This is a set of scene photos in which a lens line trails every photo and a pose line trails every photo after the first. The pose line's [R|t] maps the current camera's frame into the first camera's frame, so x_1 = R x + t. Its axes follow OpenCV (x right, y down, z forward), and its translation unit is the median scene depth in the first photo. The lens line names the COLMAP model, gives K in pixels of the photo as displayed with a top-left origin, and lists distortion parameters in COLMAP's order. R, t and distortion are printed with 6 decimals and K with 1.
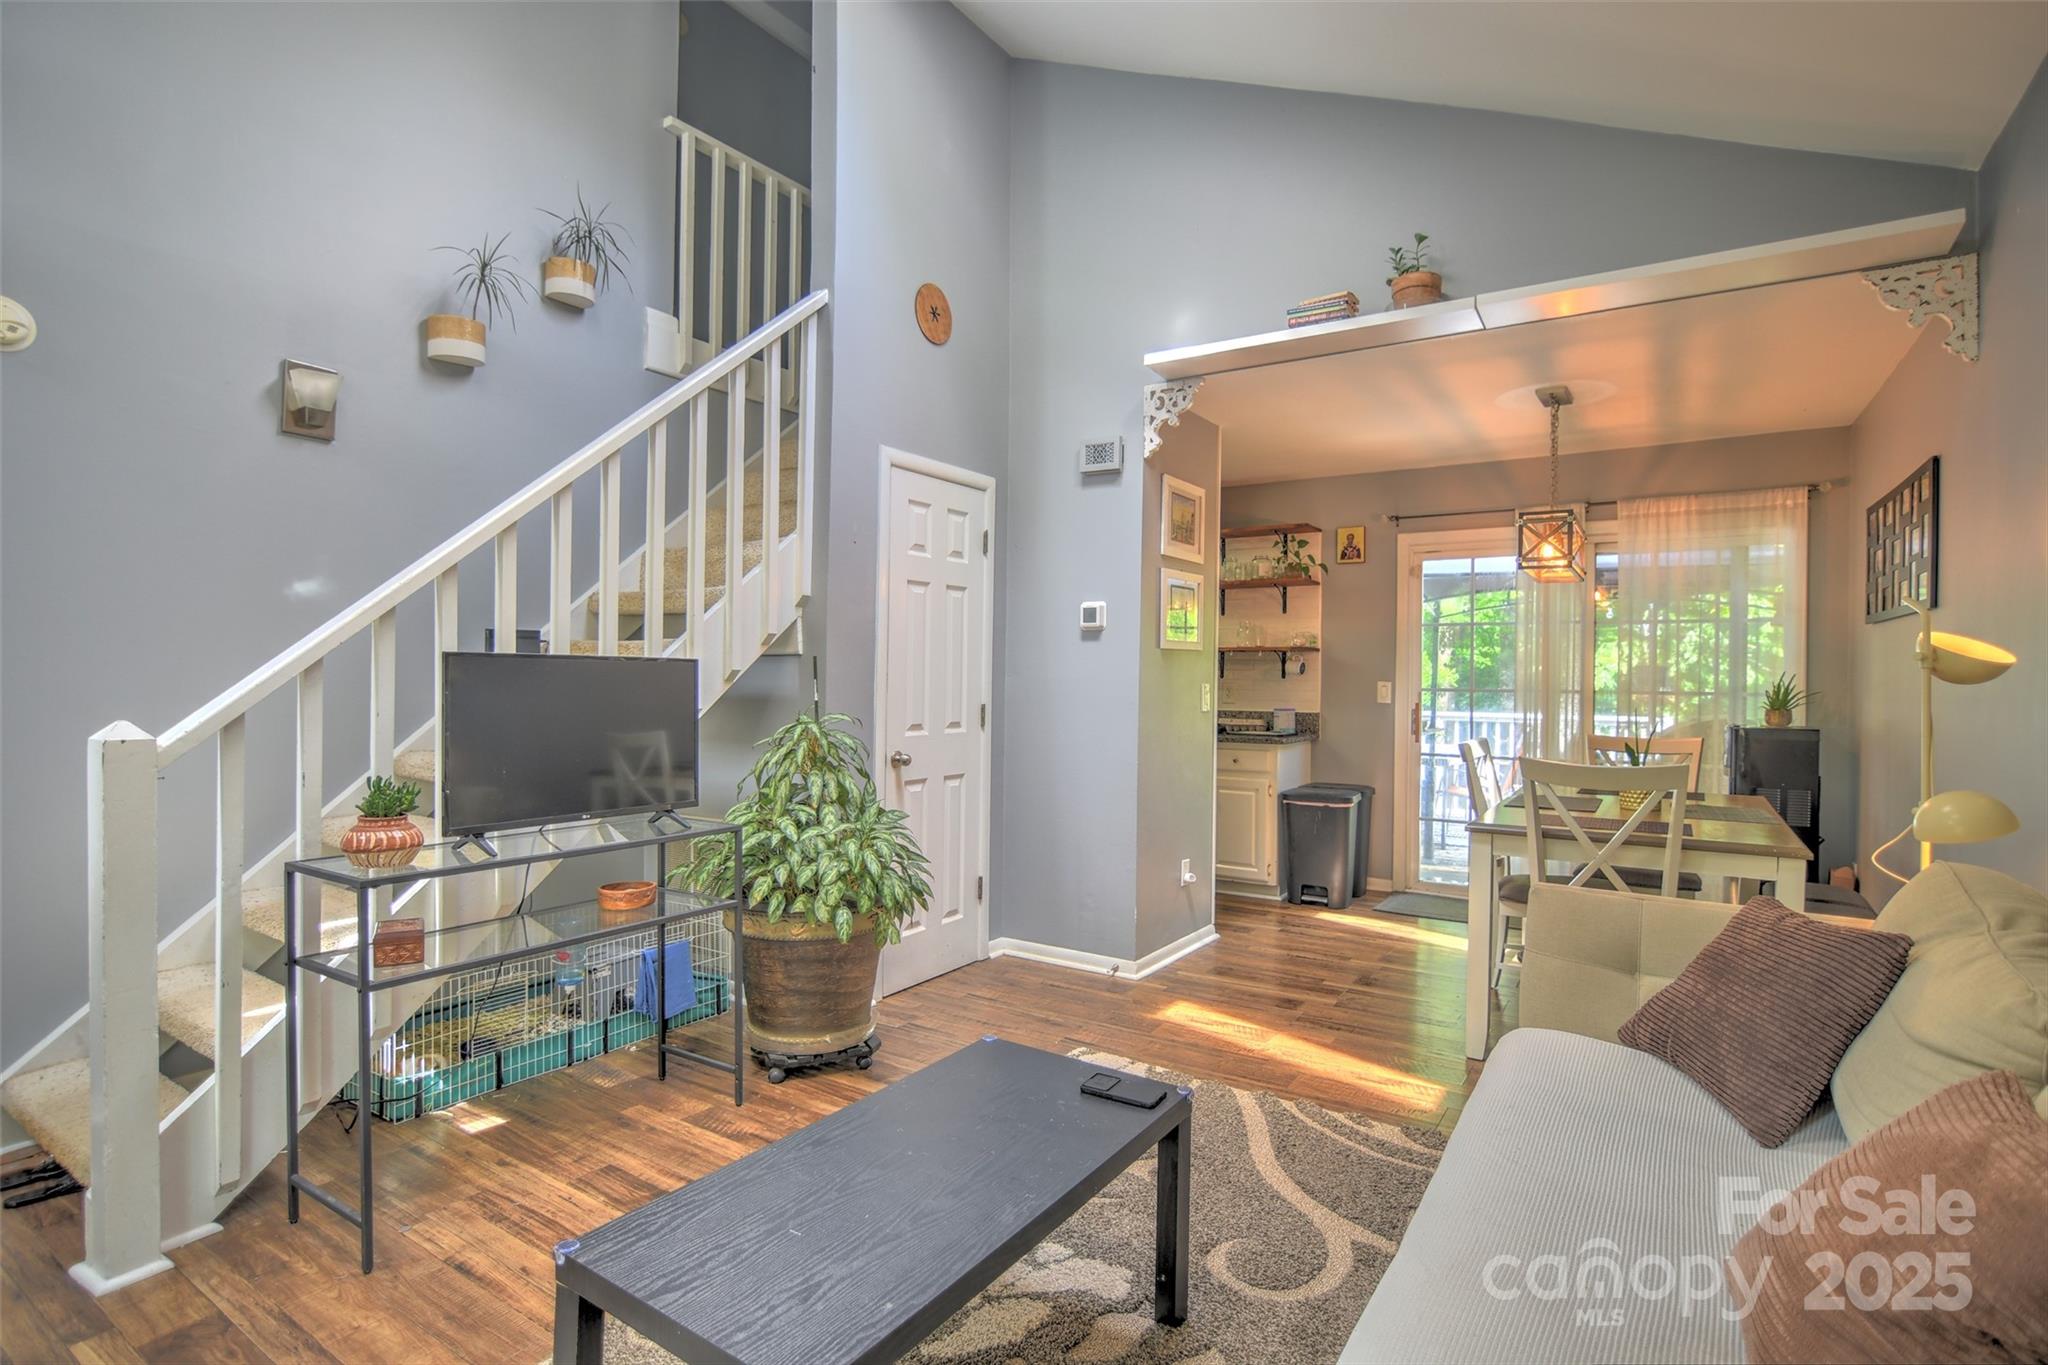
lens RADIAL K [[1004.8, 0, 1038.2], [0, 1004.8, 681.0], [0, 0, 1]] dist [-0.019220, -0.000184]
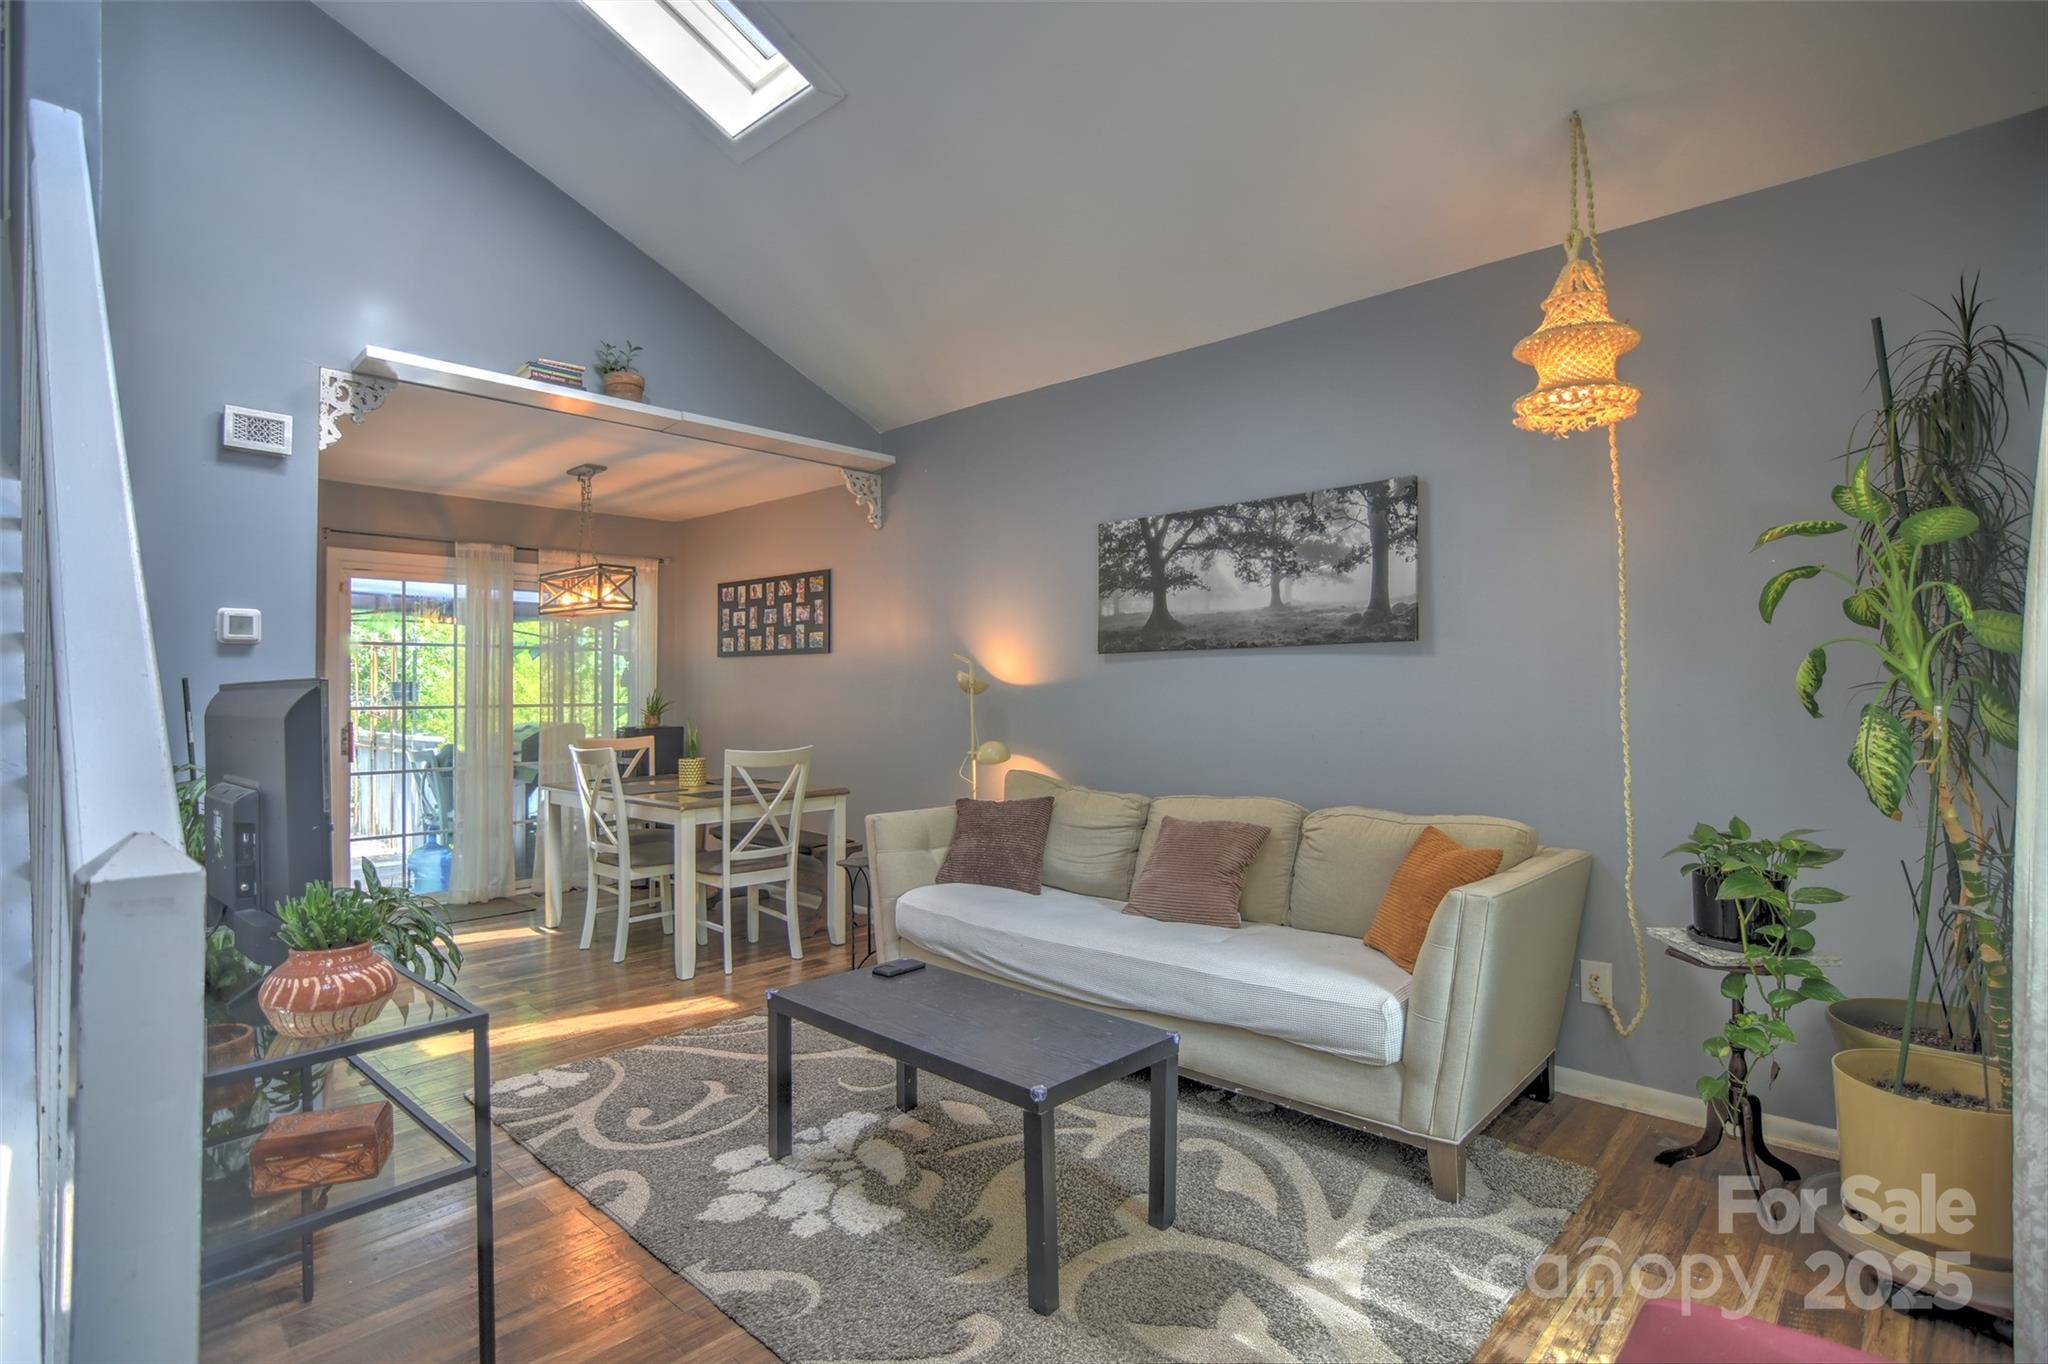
lens RADIAL K [[1004.8, 0, 1022.7], [0, 1004.8, 674.8], [0, 0, 1]] dist [-0.019220, -0.000184]
pose [[0.183811, 0.004827, 0.982950, -0.642026], [0.013552, 0.999880, -0.007445, -0.011265], [-0.982868, 0.014690, 0.183724, 0.244521]]
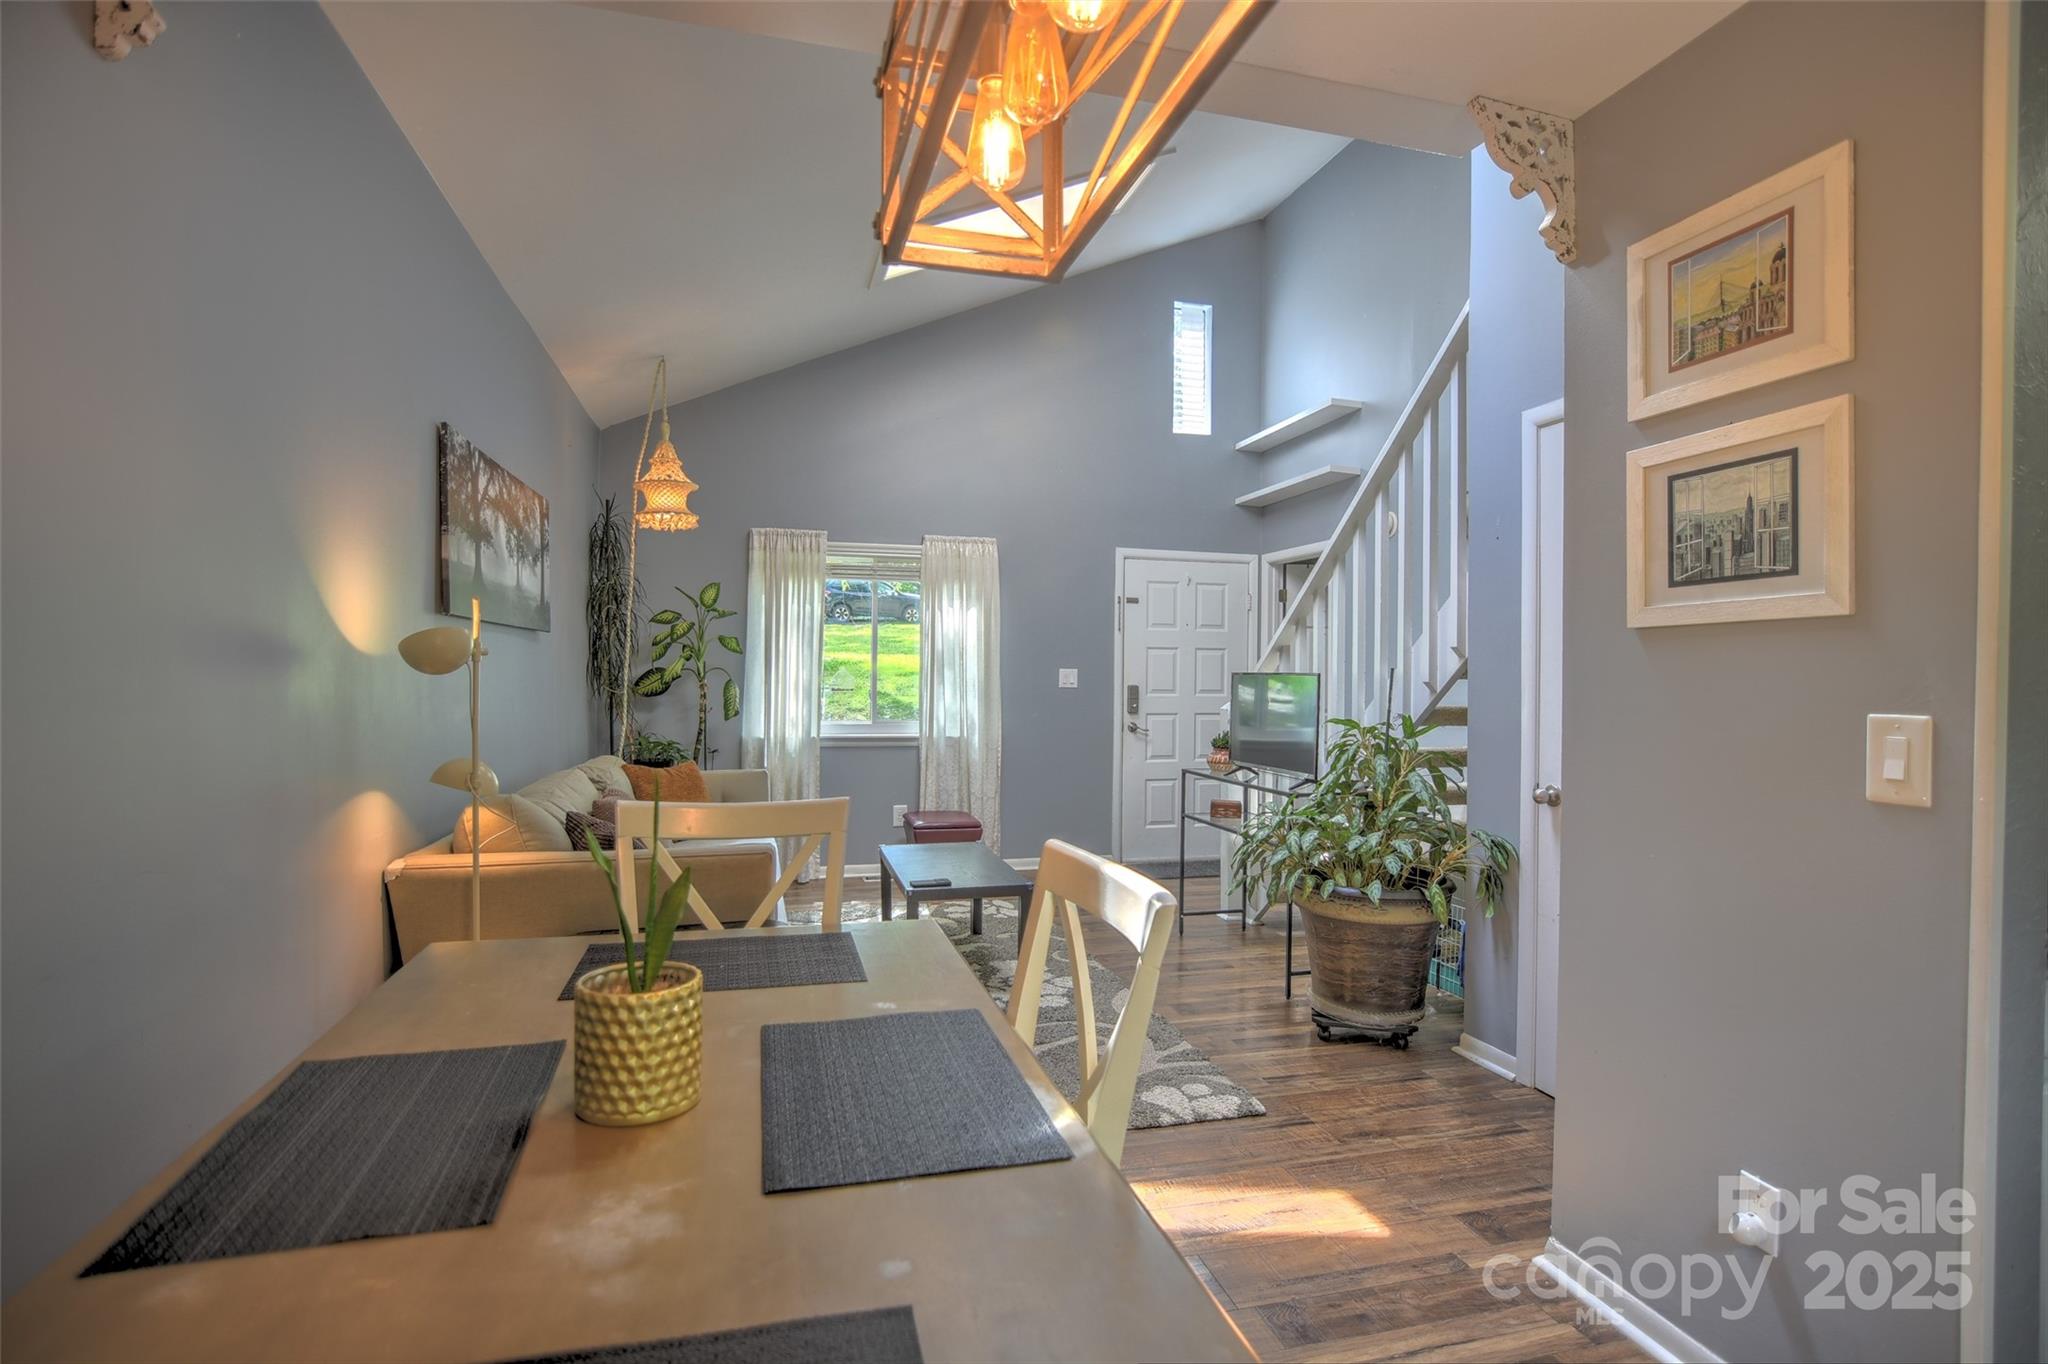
lens RADIAL K [[1004.8, 0, 1031.3], [0, 1004.8, 684.4], [0, 0, 1]] dist [-0.019220, -0.000184]
pose [[-0.669170, -0.011176, -0.743025, 0.673306], [-0.022505, 0.999733, 0.005231, -0.003430], [0.742768, 0.020223, -0.669243, 1.155495]]
